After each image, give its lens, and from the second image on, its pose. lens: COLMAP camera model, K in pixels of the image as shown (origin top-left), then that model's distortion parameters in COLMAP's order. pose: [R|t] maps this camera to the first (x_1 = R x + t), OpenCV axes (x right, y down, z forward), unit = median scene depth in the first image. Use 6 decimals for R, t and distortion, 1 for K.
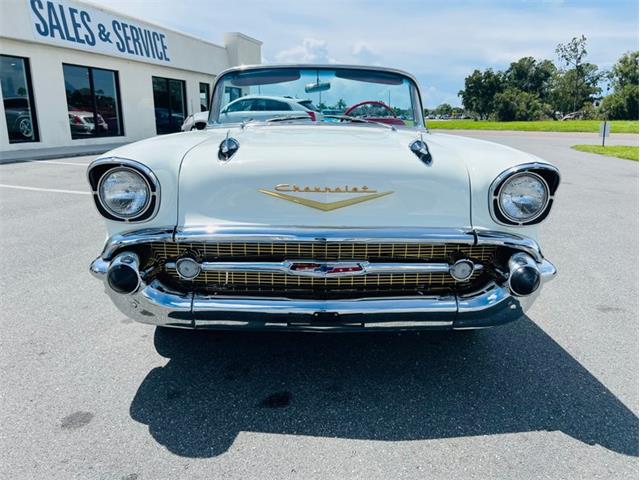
lens RADIAL K [[485.2, 0, 324.1], [0, 485.2, 240.0], [0, 0, 1]] dist [0.032976, -0.048434]
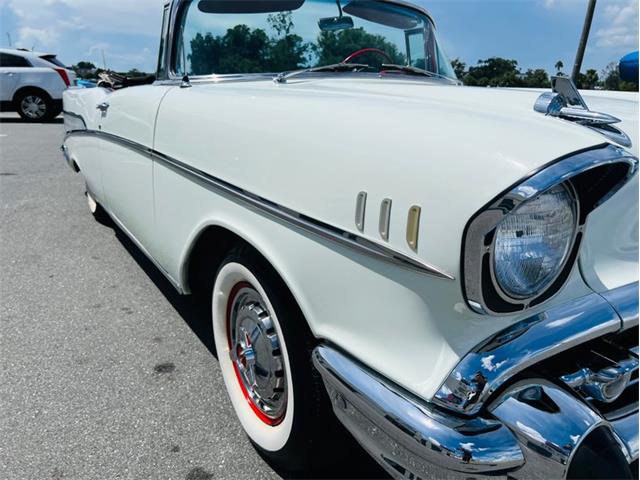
lens RADIAL K [[482.1, 0, 327.3], [0, 482.1, 237.0], [0, 0, 1]] dist [0.045864, -0.057089]
pose [[0.855116, -0.142489, 0.498472, -0.088644], [0.111540, 0.989537, 0.091518, -0.017153], [-0.506297, -0.022659, 0.862062, 0.088224]]
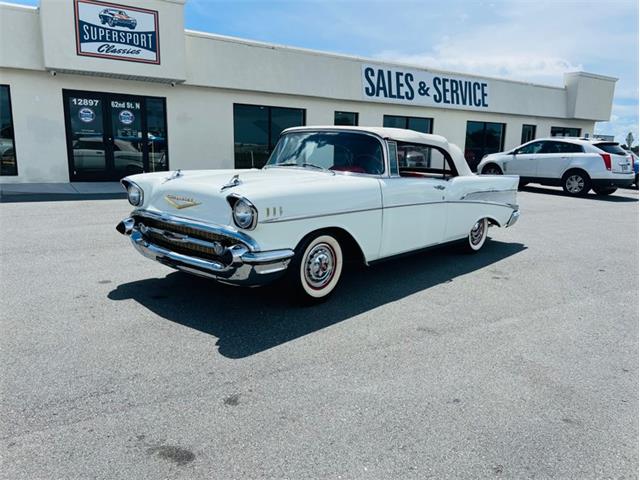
lens RADIAL K [[485.2, 0, 324.1], [0, 485.2, 240.0], [0, 0, 1]] dist [0.032976, -0.048434]
pose [[0.722924, 0.138115, -0.676983, 0.233499], [-0.186454, 0.982463, 0.001331, -0.006145], [0.665294, 0.125264, 0.735998, -0.016100]]
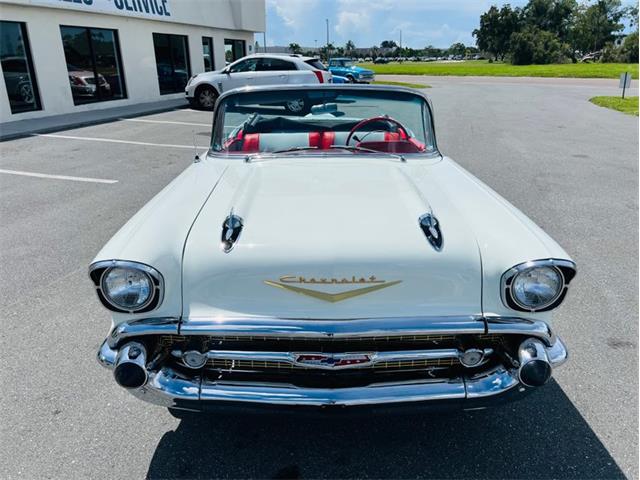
lens RADIAL K [[484.8, 0, 322.8], [0, 484.8, 241.3], [0, 0, 1]] dist [0.049912, -0.072092]
pose [[0.999761, -0.005854, -0.021056, 0.000635], [0.008133, 0.993915, 0.109851, -0.034649], [0.020285, -0.109996, 0.993725, 0.004677]]
